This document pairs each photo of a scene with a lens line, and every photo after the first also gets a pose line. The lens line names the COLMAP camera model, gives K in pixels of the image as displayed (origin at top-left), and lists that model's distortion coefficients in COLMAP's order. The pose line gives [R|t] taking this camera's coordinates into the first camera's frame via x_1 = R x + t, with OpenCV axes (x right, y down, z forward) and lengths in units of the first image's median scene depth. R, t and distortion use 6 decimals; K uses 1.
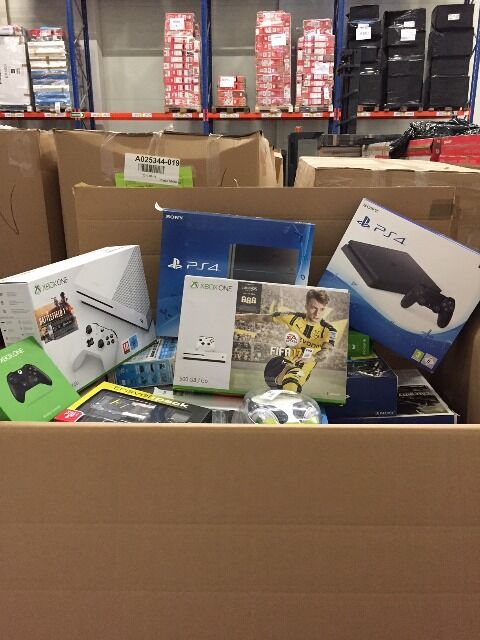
lens RADIAL K [[545.7, 0, 240.0], [0, 545.7, 320.0], [0, 0, 1]] dist [0.029474, -0.004523]
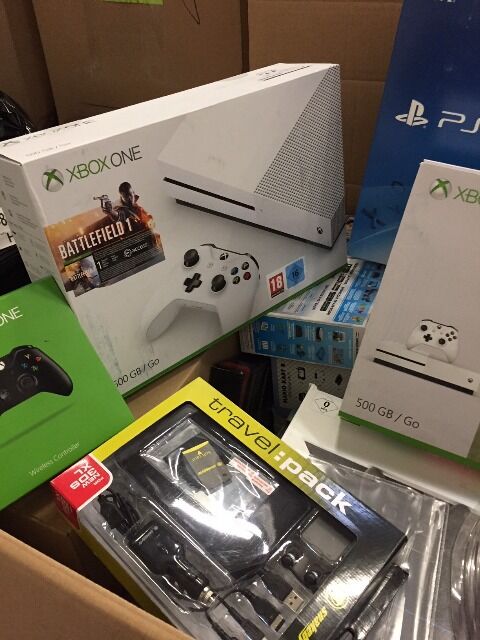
lens RADIAL K [[545.7, 0, 240.0], [0, 545.7, 320.0], [0, 0, 1]] dist [0.029474, -0.004523]
pose [[0.898252, 0.237742, -0.369625, -0.045013], [-0.099205, 0.929028, 0.356462, -0.106125], [0.428138, -0.283524, 0.858086, 0.578079]]
